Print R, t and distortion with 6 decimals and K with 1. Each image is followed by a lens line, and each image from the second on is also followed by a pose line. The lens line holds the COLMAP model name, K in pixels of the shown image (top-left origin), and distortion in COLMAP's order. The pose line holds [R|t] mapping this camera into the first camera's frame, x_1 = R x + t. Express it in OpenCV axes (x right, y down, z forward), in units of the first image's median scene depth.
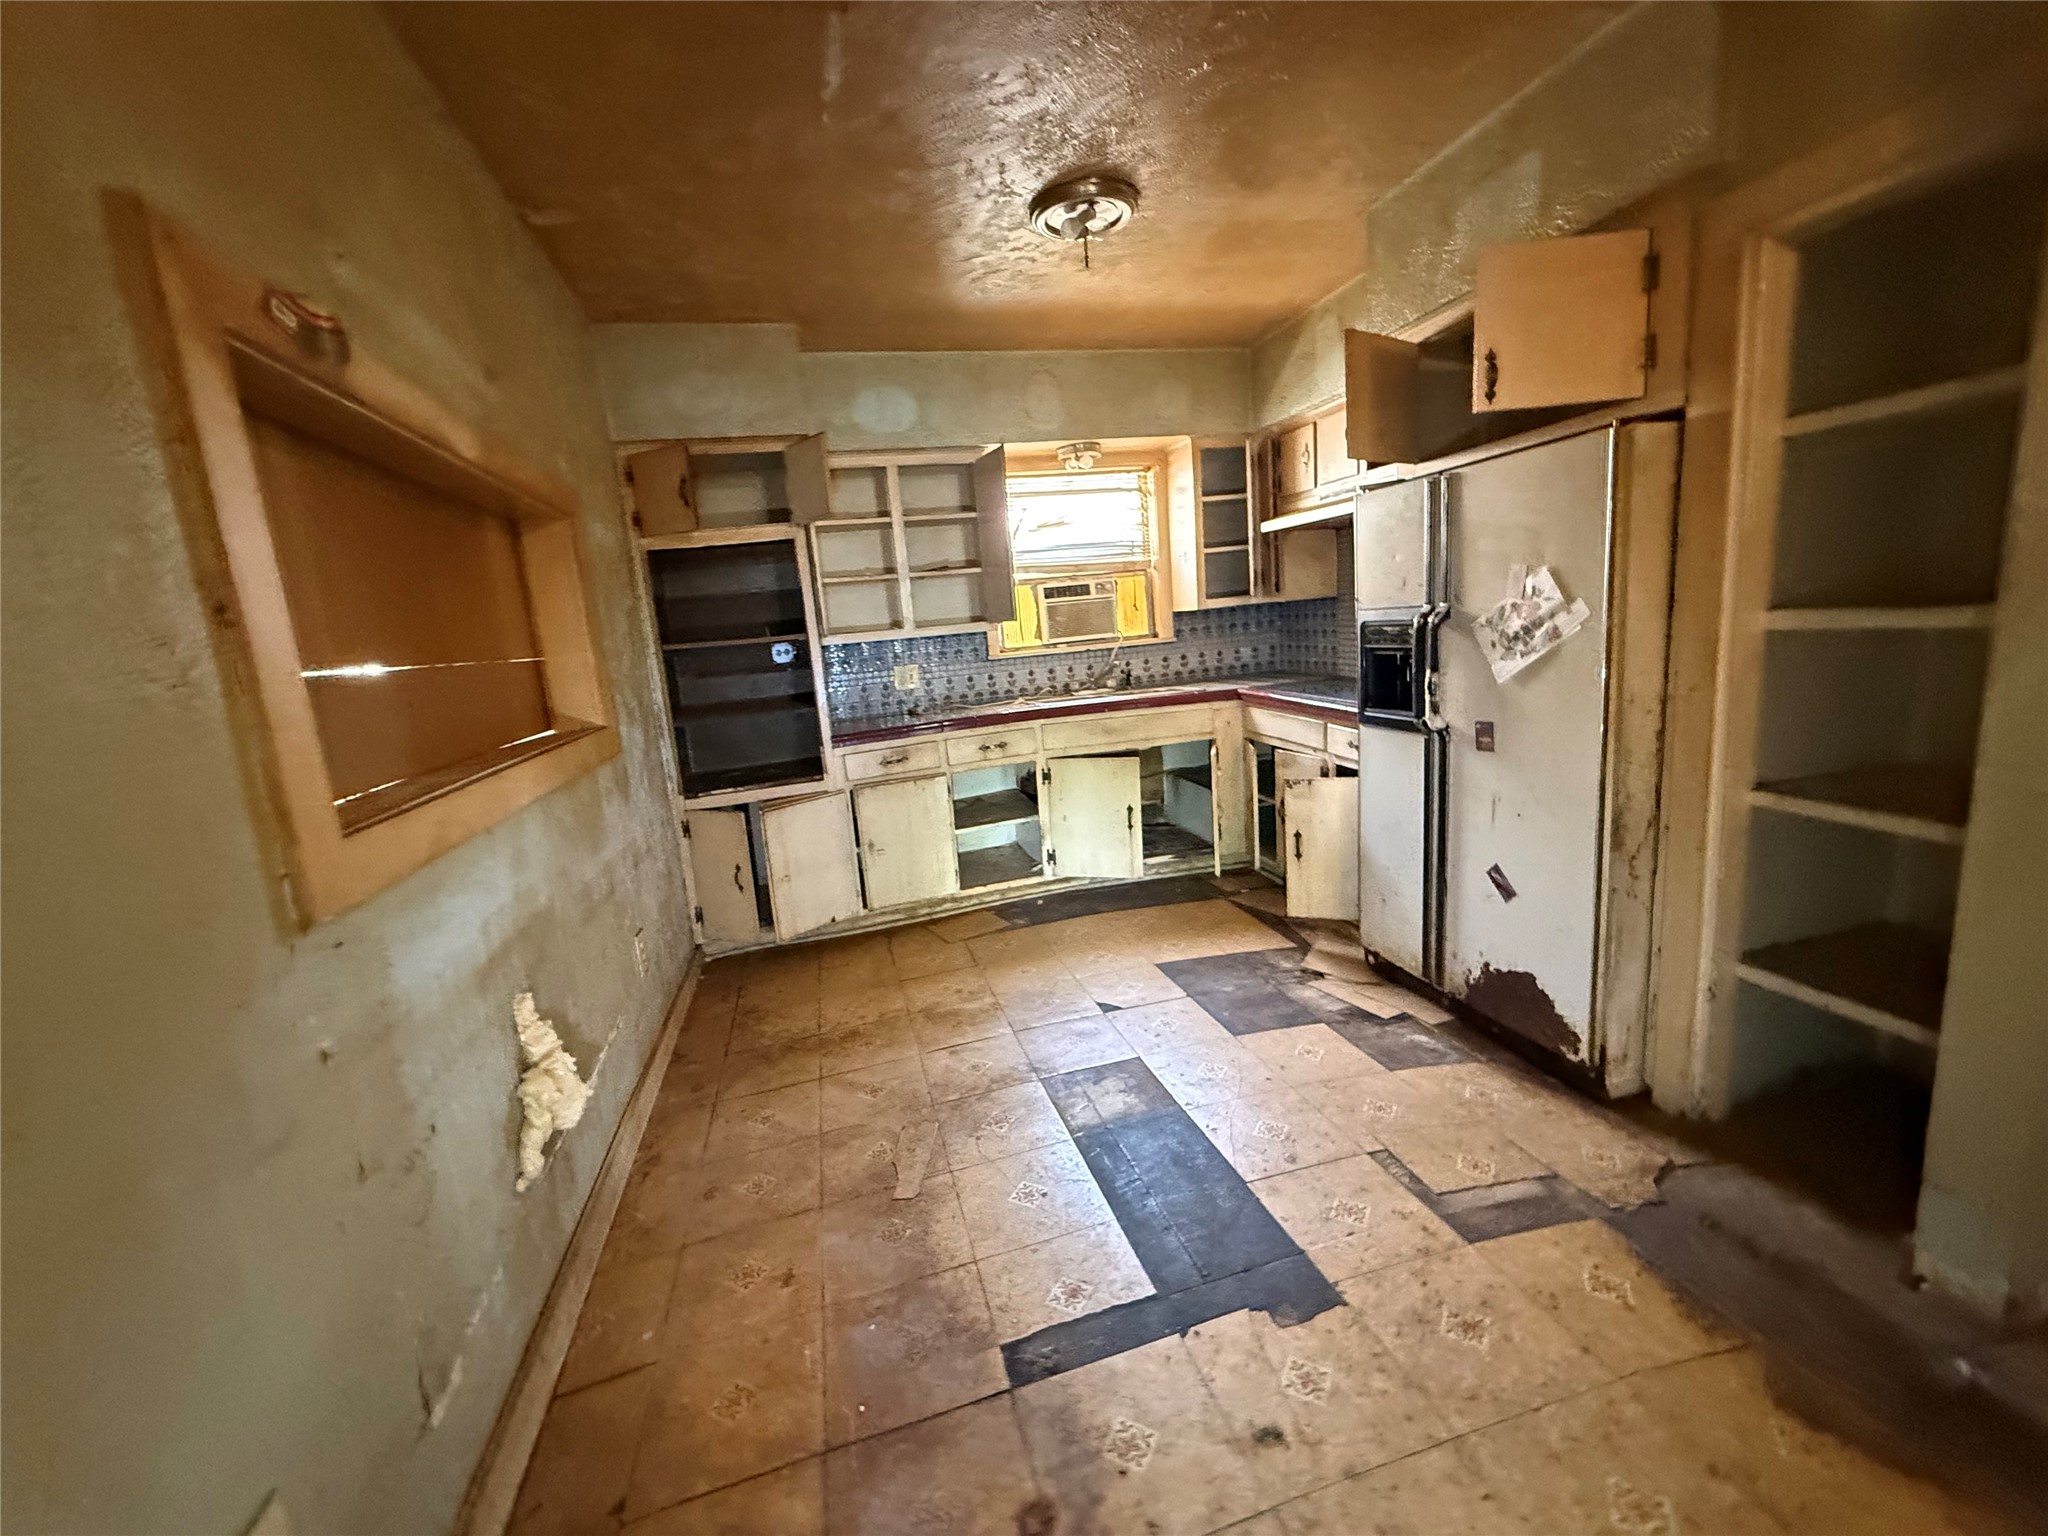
lens RADIAL K [[816.8, 0, 1026.3], [0, 816.8, 764.1], [0, 0, 1]] dist [-0.000040, 0.000291]
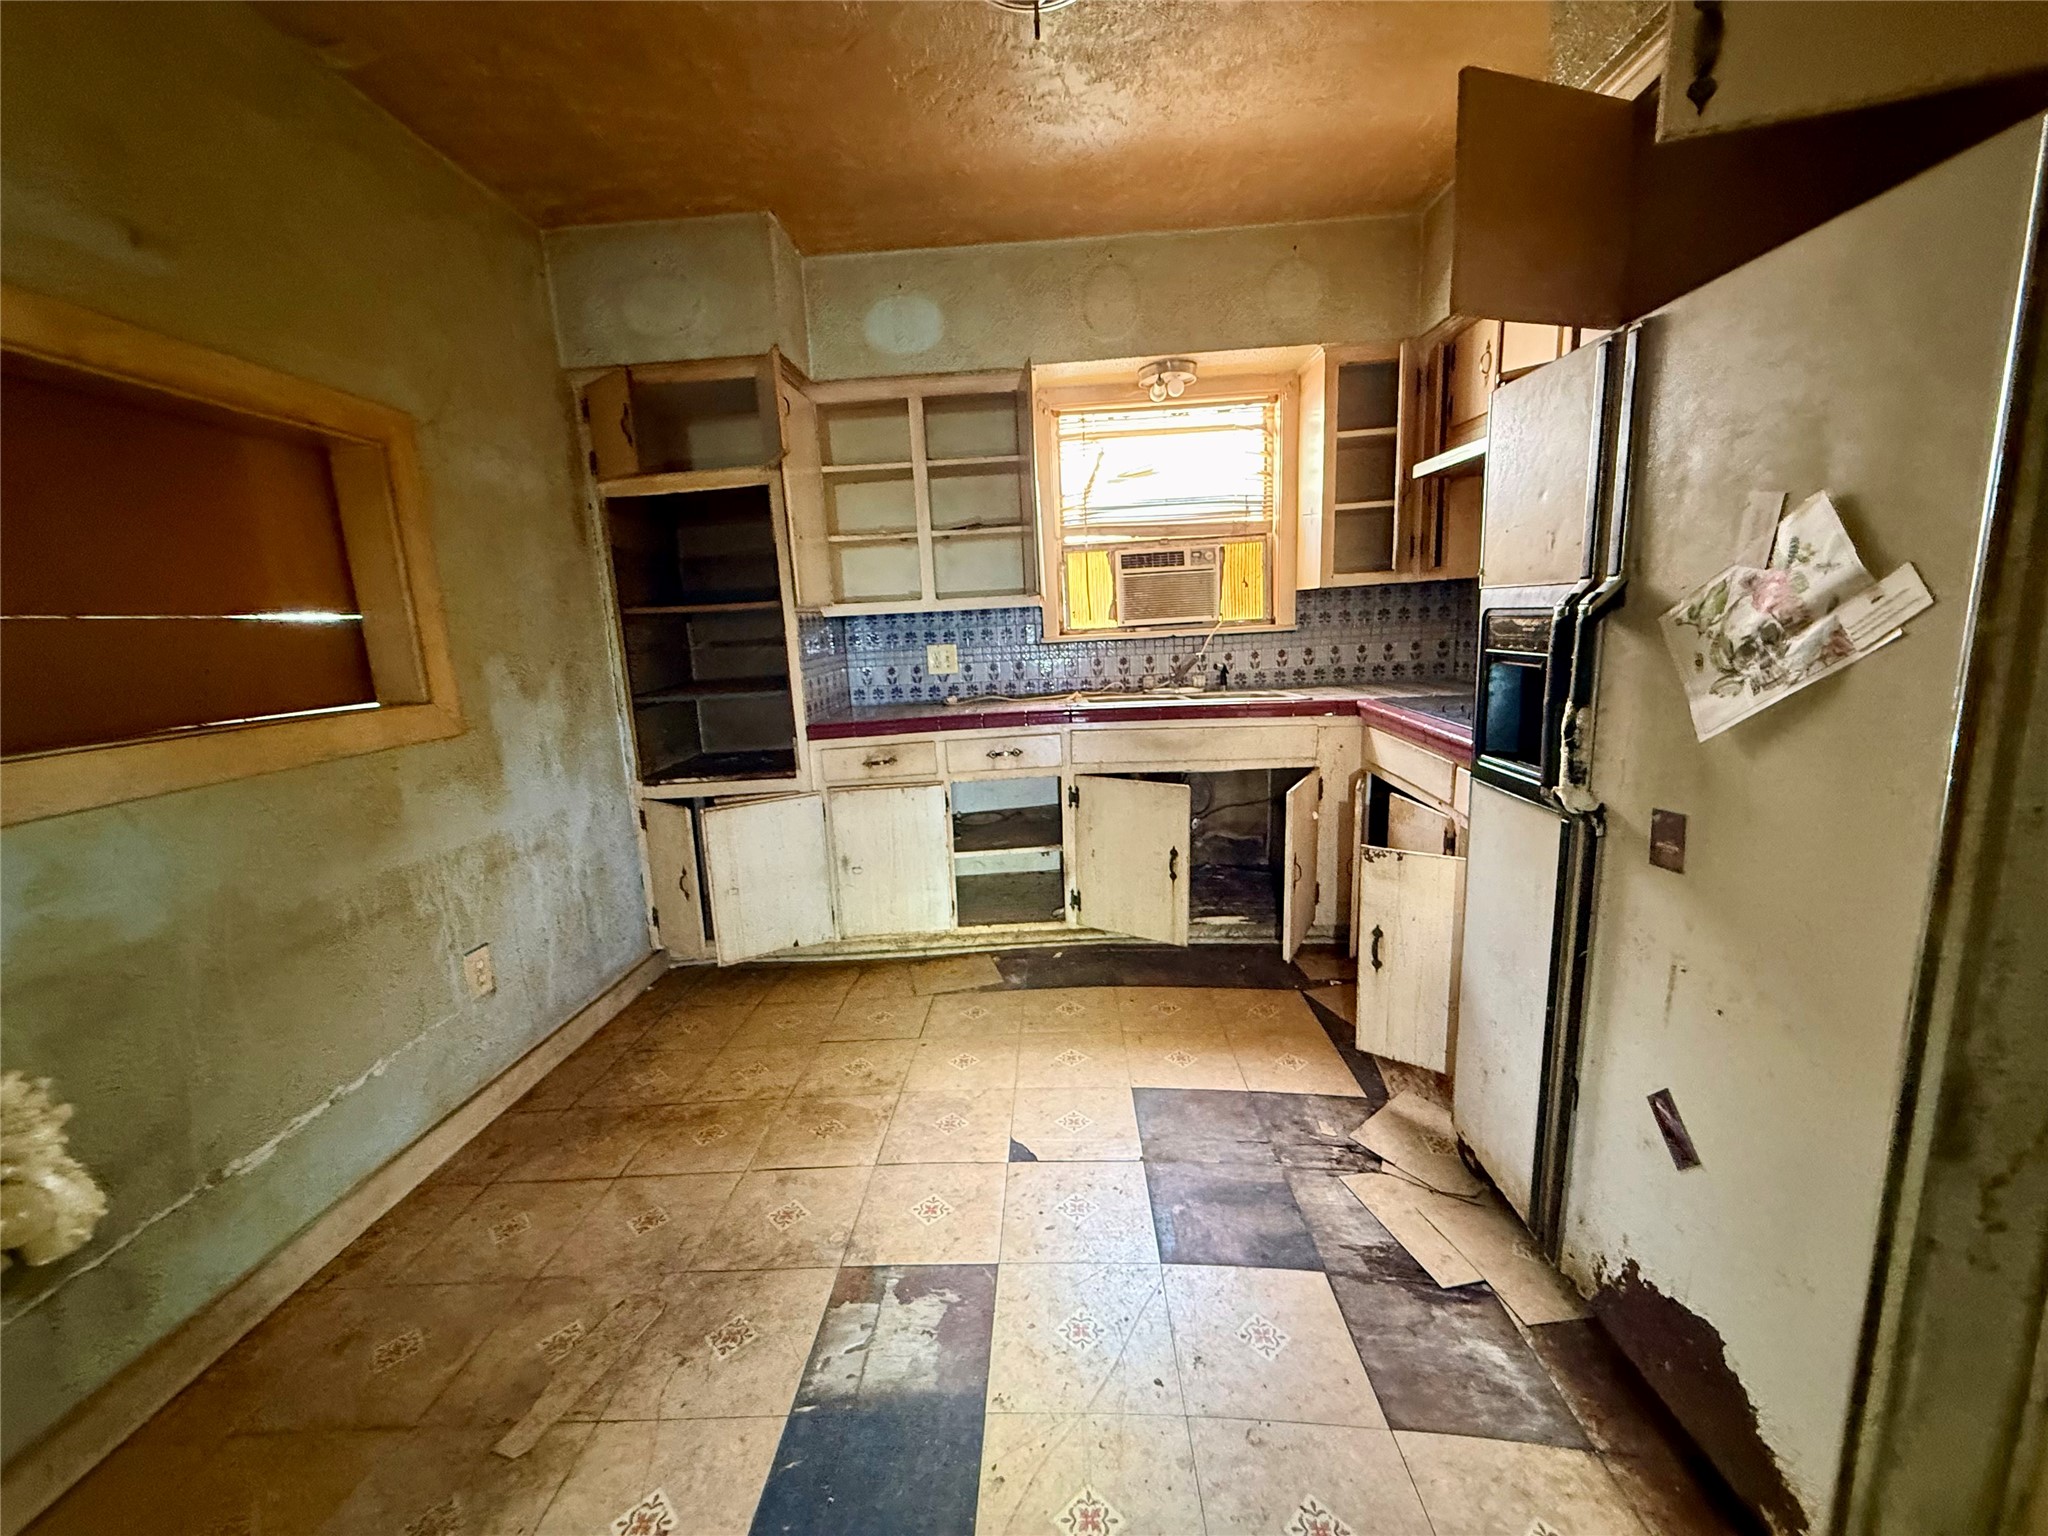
lens RADIAL K [[816.8, 0, 1026.3], [0, 816.8, 764.1], [0, 0, 1]] dist [-0.000040, 0.000291]
pose [[0.957346, 0.088599, -0.275026, 0.204277], [-0.081549, 0.995983, 0.036990, -0.043896], [0.277198, -0.012985, 0.960725, 0.259790]]
